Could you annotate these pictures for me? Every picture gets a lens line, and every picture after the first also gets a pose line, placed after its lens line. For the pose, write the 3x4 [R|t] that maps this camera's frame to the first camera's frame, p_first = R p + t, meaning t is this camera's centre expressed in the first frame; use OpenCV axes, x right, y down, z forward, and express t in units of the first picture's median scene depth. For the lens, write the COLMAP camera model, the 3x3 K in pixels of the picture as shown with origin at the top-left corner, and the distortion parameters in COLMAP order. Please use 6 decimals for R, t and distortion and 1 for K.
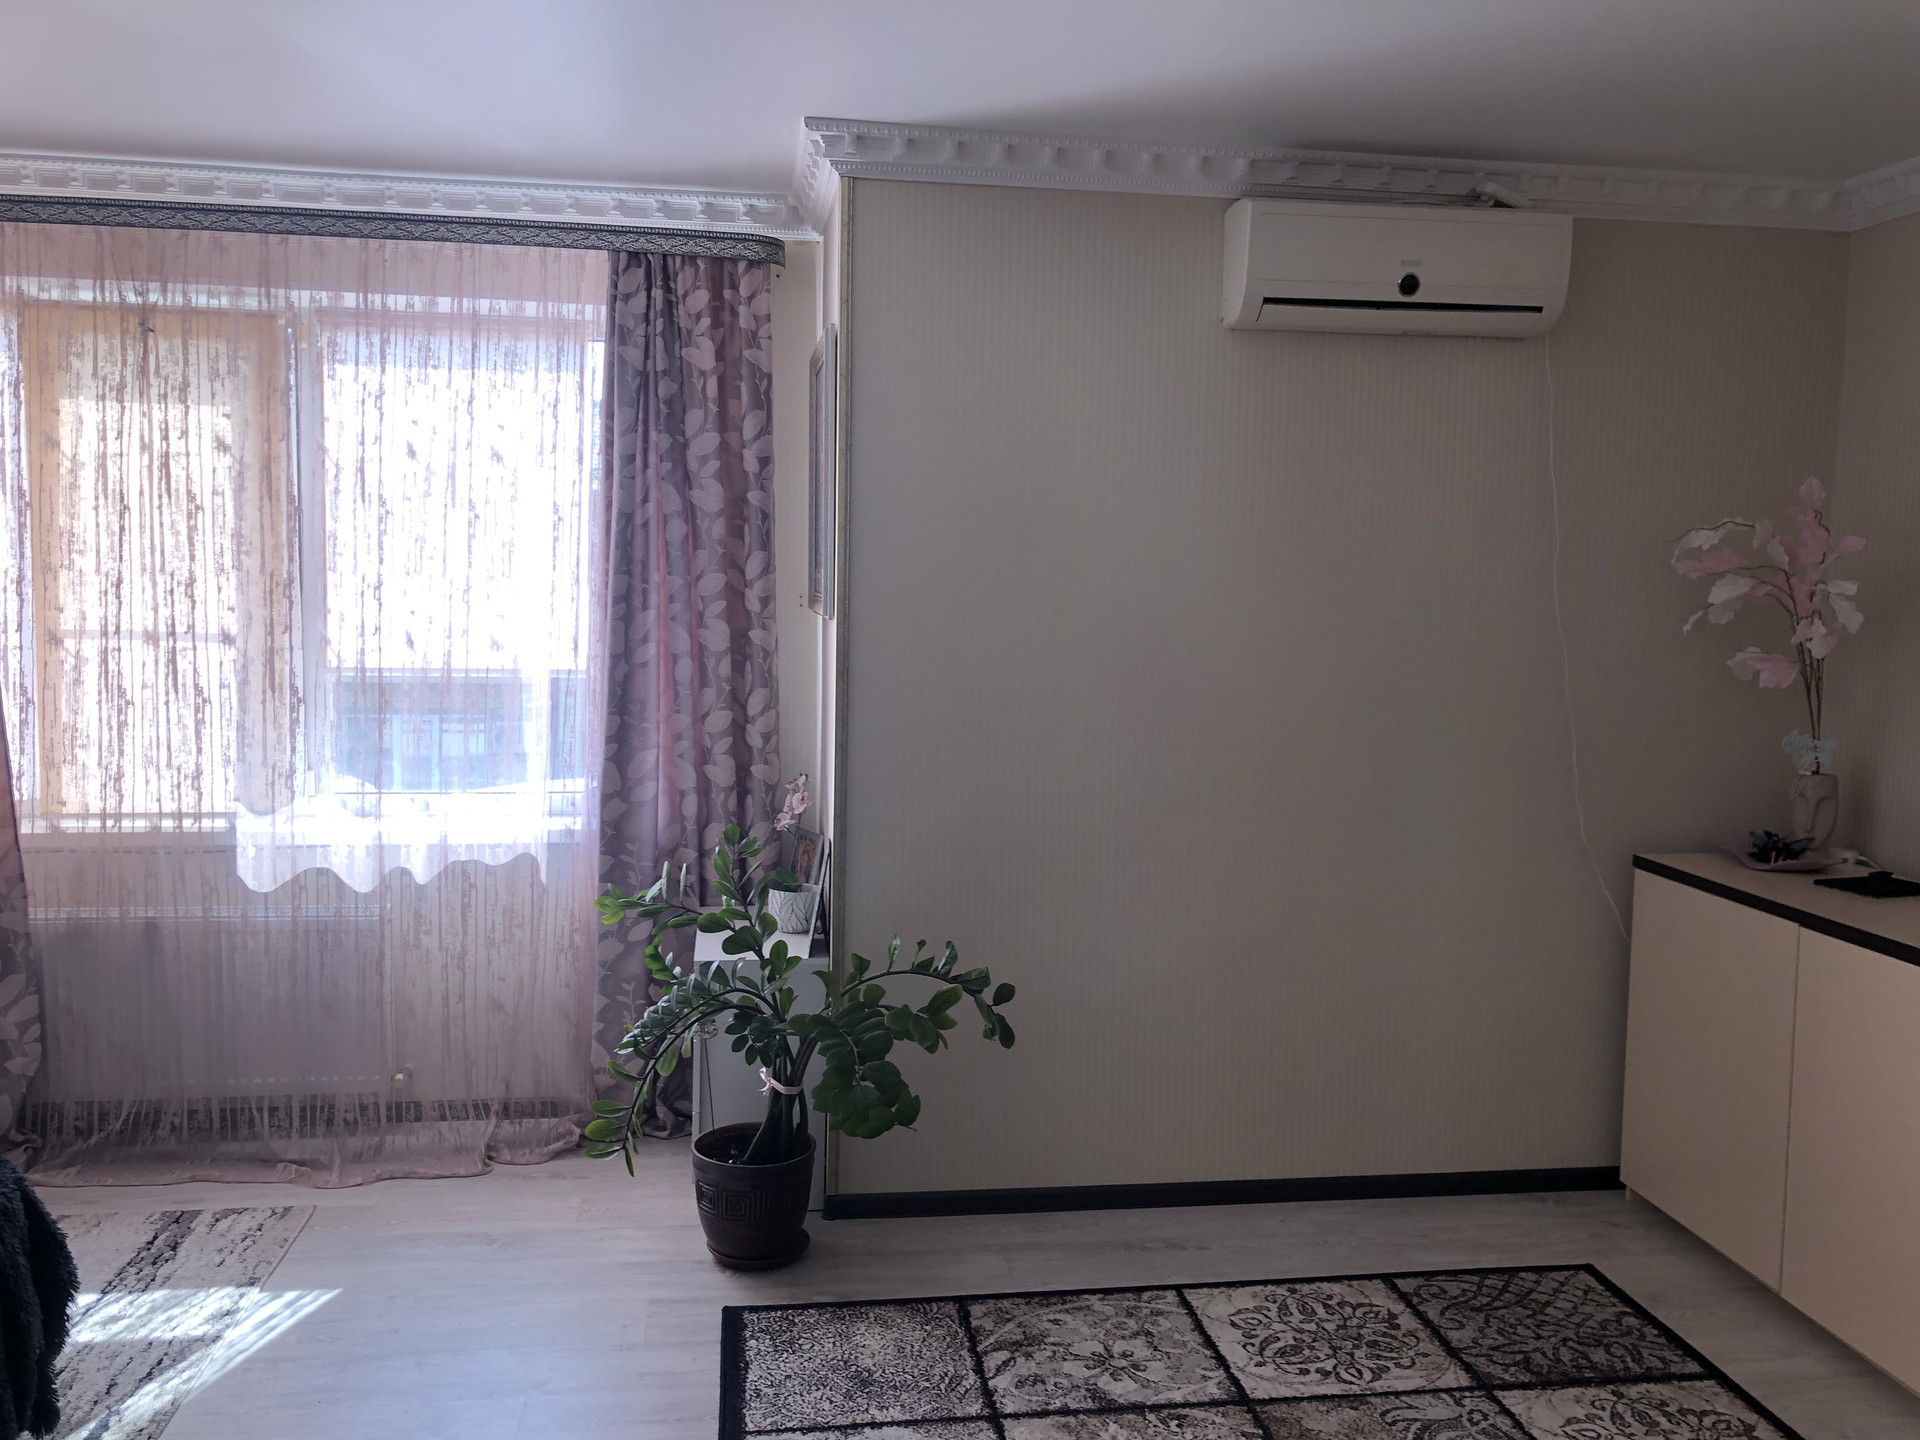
lens RADIAL K [[1570.5, 0, 967.9], [0, 1570.5, 726.4], [0, 0, 1]] dist [0.034184, -0.036692]
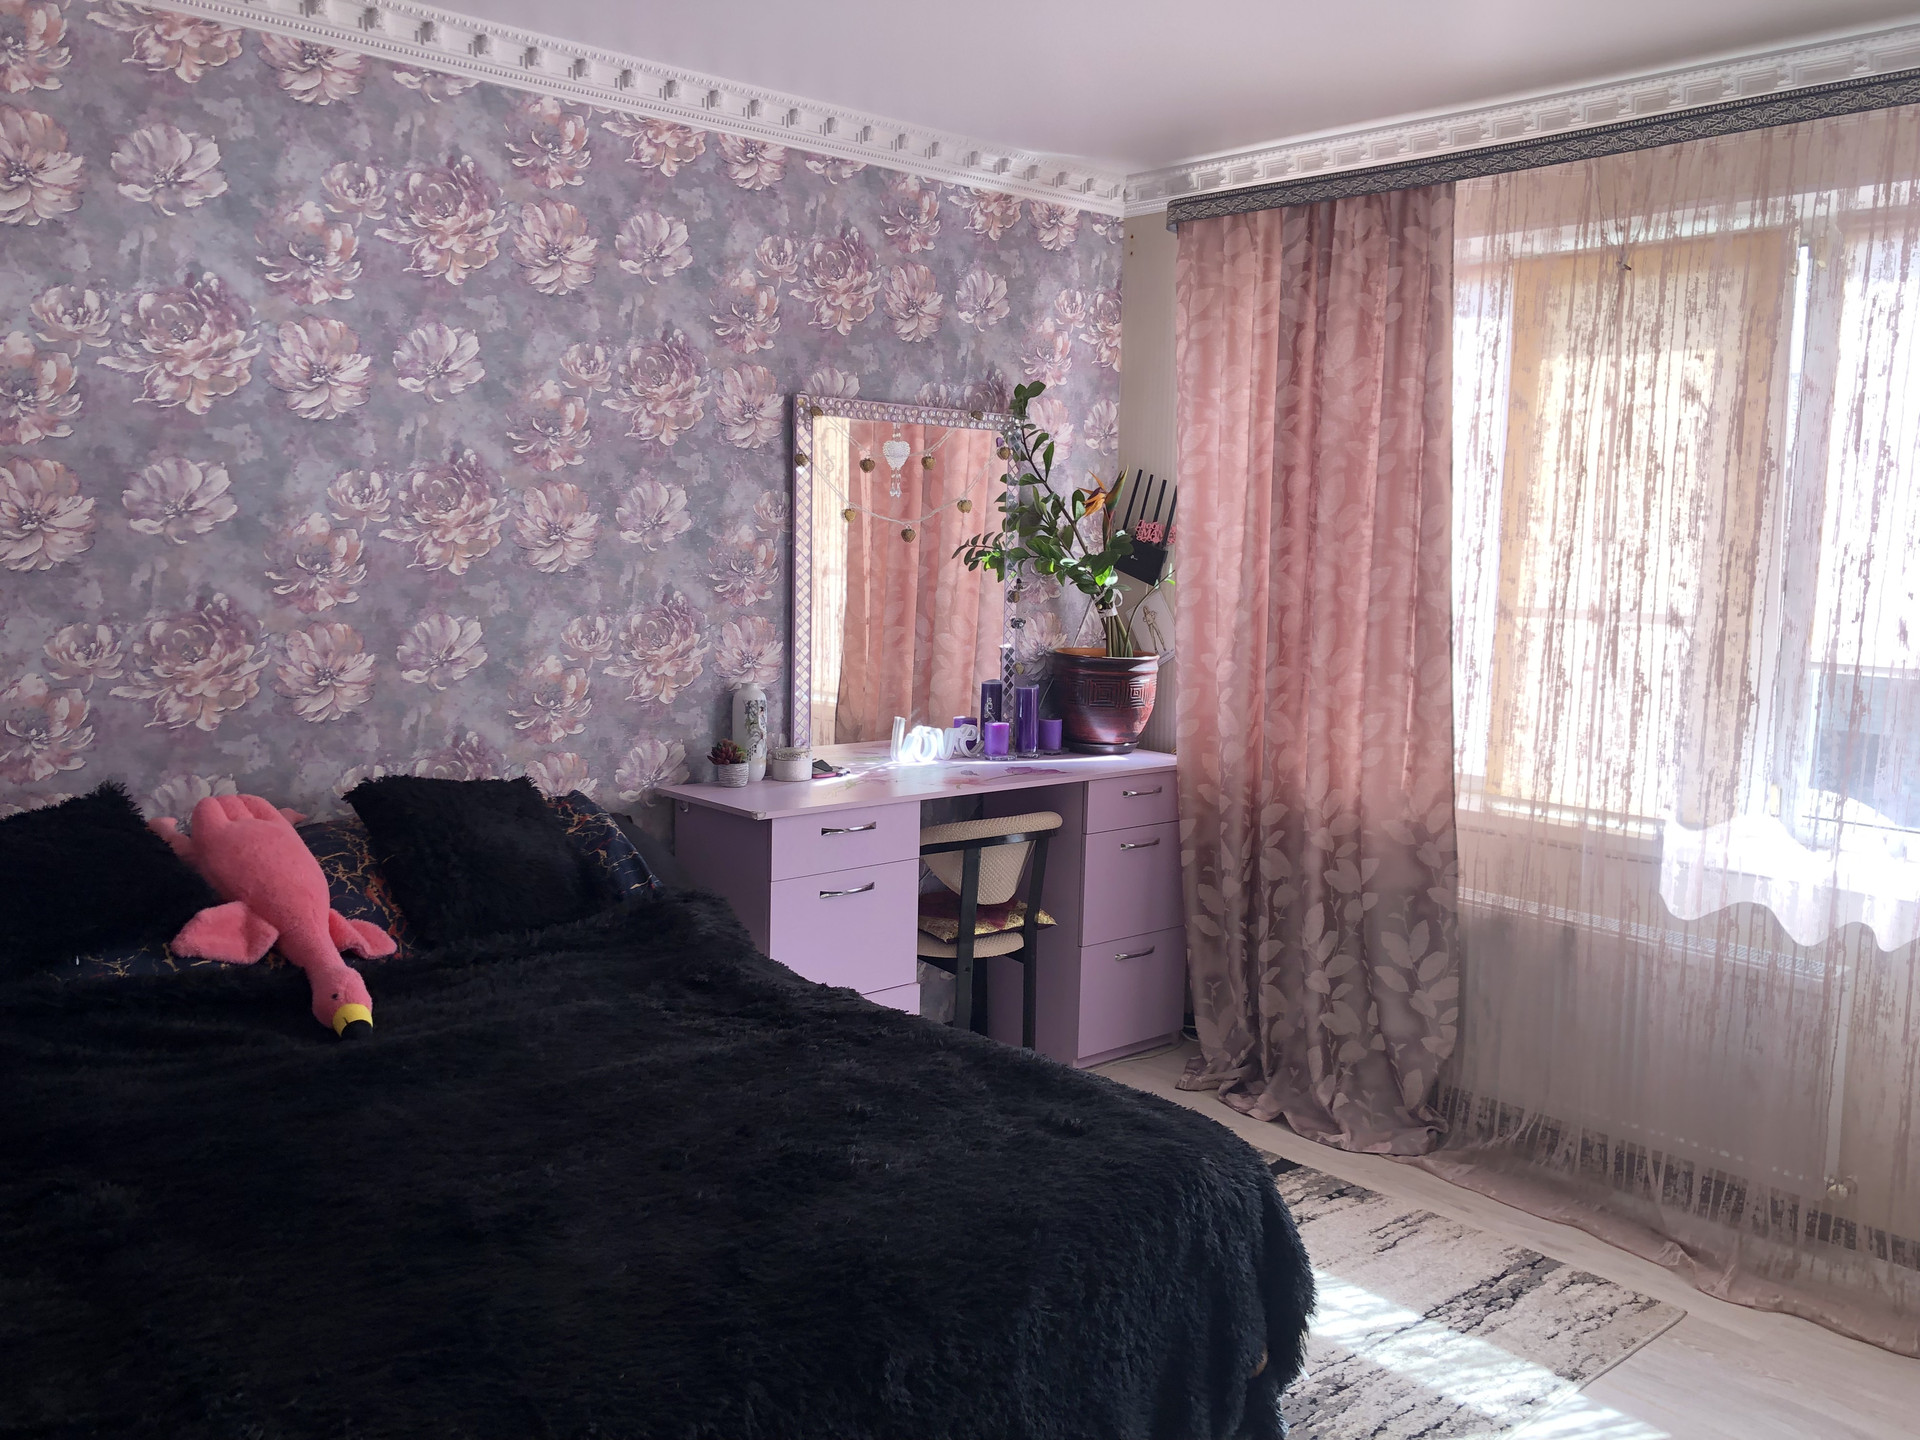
lens RADIAL K [[1570.5, 0, 956.8], [0, 1570.5, 704.1], [0, 0, 1]] dist [0.034184, -0.036692]
pose [[0.550436, 0.087717, -0.830257, 0.032047], [-0.090929, 0.994848, 0.044823, -0.012500], [0.829911, 0.050822, 0.555576, 0.200805]]
